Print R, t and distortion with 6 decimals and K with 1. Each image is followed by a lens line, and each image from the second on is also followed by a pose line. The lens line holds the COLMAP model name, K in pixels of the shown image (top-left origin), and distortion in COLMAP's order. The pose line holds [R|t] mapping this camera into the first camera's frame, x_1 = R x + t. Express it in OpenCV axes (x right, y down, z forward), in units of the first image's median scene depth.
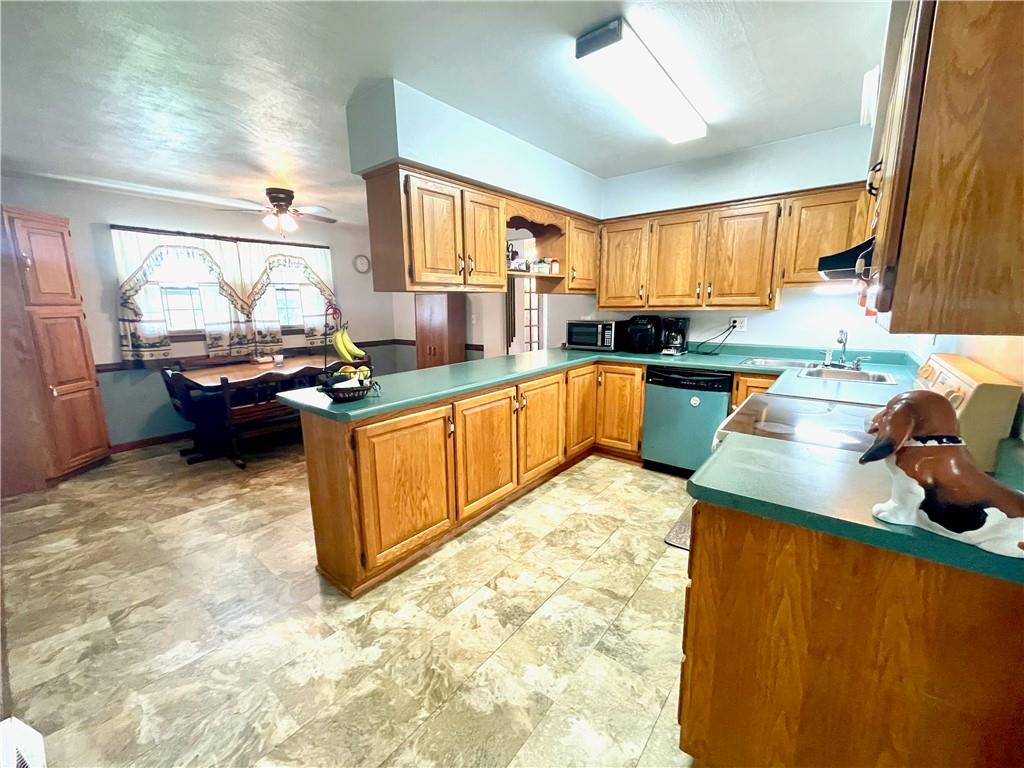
lens RADIAL K [[416.7, 0, 503.8], [0, 416.7, 384.1], [0, 0, 1]] dist [0.001233, -0.000558]
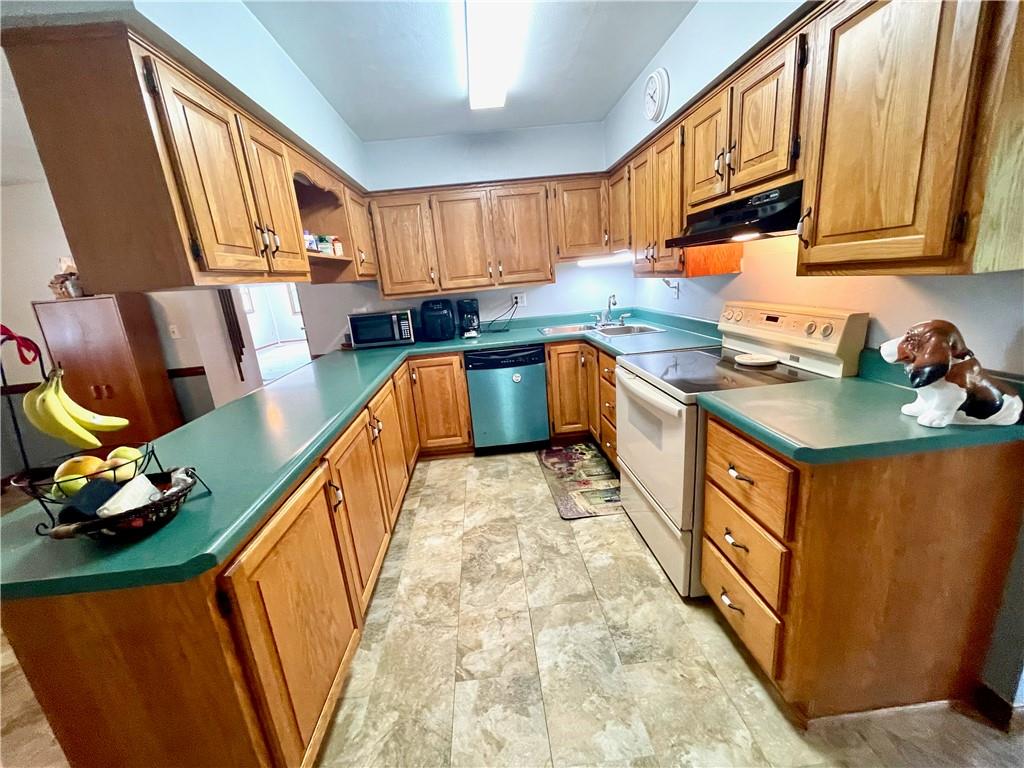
lens RADIAL K [[416.7, 0, 503.8], [0, 416.7, 384.1], [0, 0, 1]] dist [0.001233, -0.000558]
pose [[0.733961, -0.221042, 0.642216, -0.211276], [0.205098, 0.973549, 0.100685, -0.049507], [-0.647484, 0.057819, 0.759882, 0.228637]]
